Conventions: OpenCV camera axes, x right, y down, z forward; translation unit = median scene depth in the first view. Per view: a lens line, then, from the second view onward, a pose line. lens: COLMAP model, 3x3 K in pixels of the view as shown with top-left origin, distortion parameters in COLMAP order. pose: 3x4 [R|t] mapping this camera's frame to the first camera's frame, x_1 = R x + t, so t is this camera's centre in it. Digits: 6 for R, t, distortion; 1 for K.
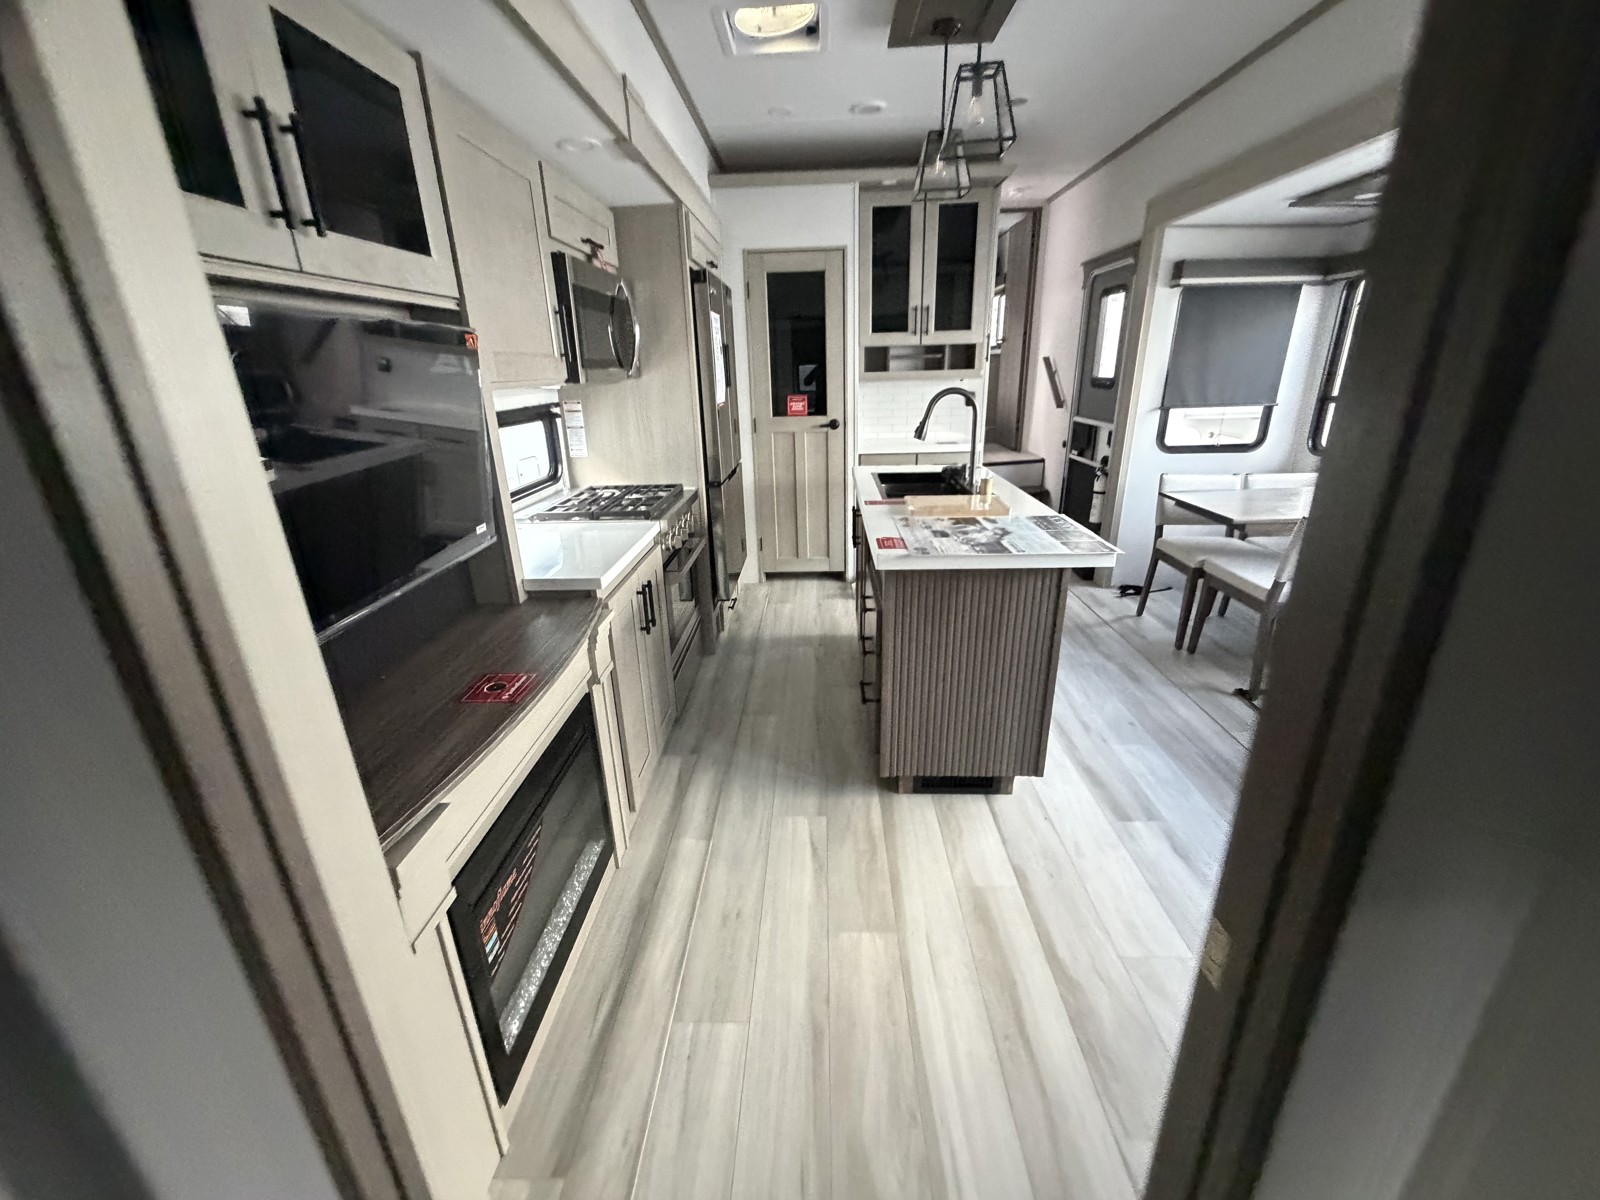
lens RADIAL K [[644.1, 0, 793.3], [0, 644.1, 600.6], [0, 0, 1]] dist [-0.003447, -0.000145]
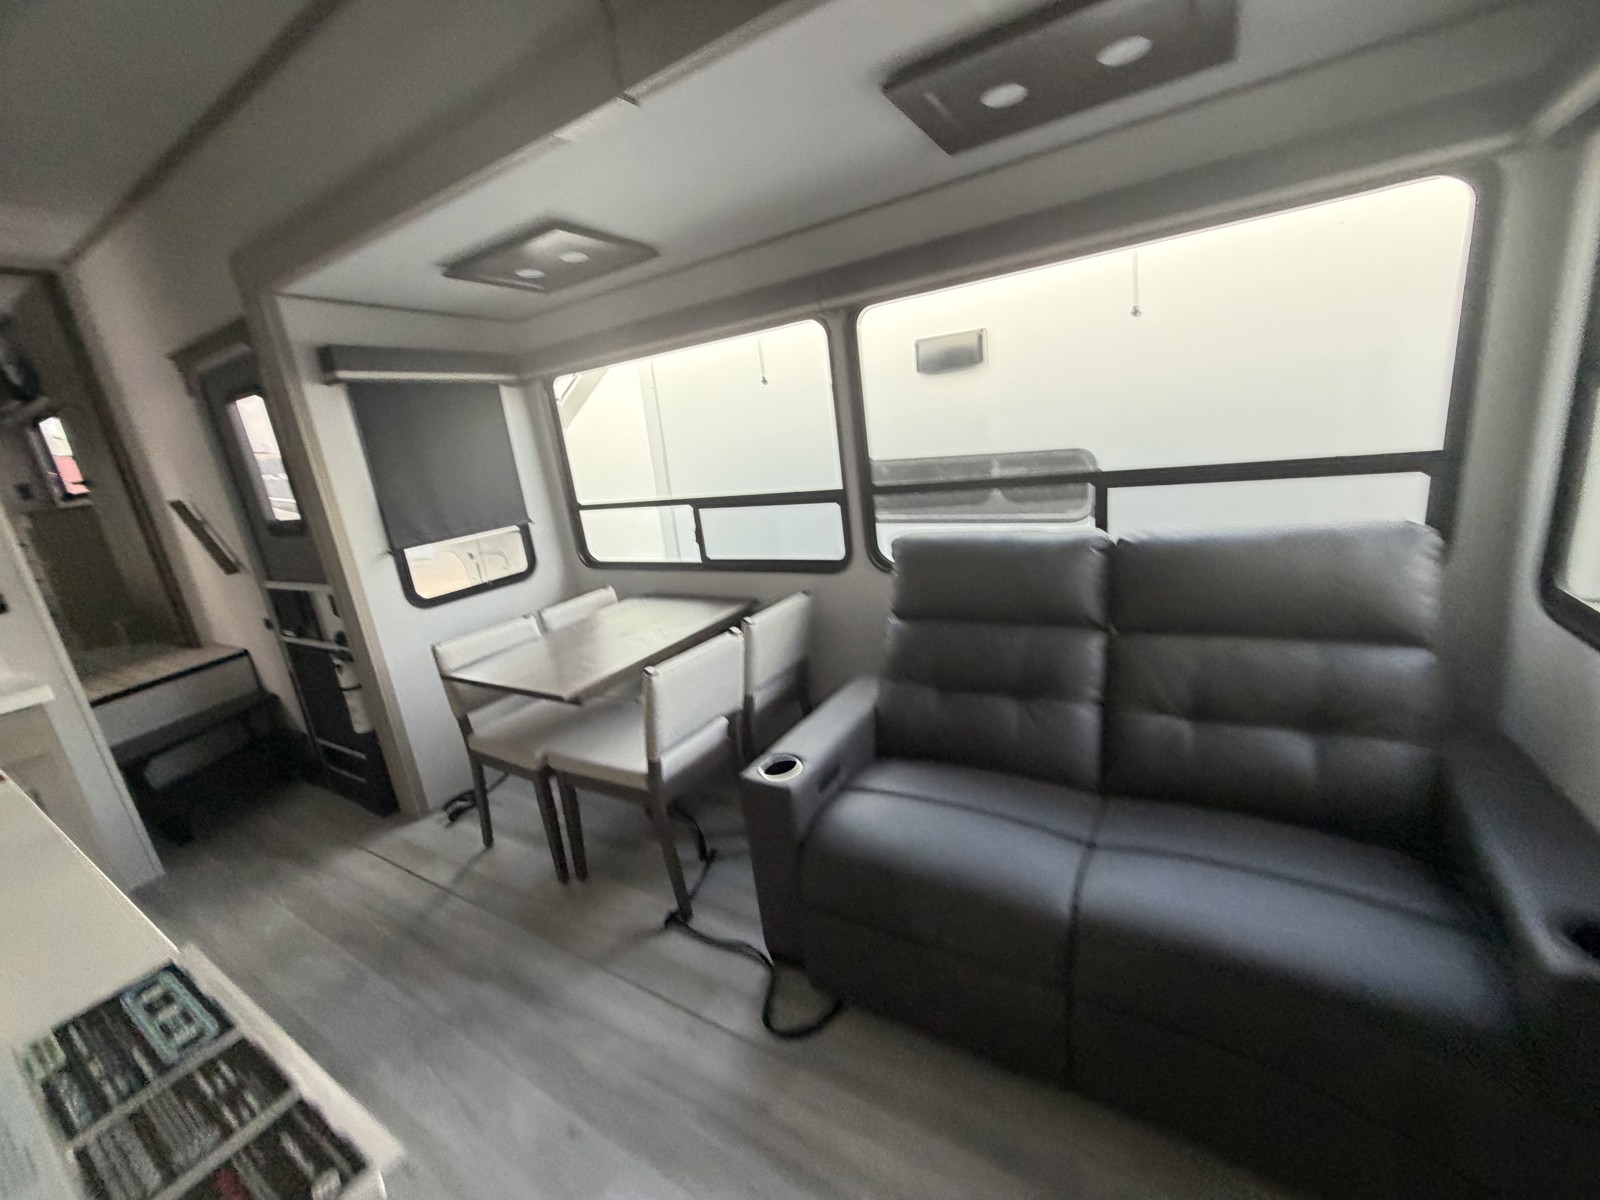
lens RADIAL K [[633.0, 0, 803.9], [0, 633.0, 606.5], [0, 0, 1]] dist [0.001416, -0.000099]
pose [[0.484912, -0.257970, 0.835651, 0.243106], [0.392764, 0.917965, 0.055468, -0.131223], [-0.781407, 0.301316, 0.546453, 0.359912]]
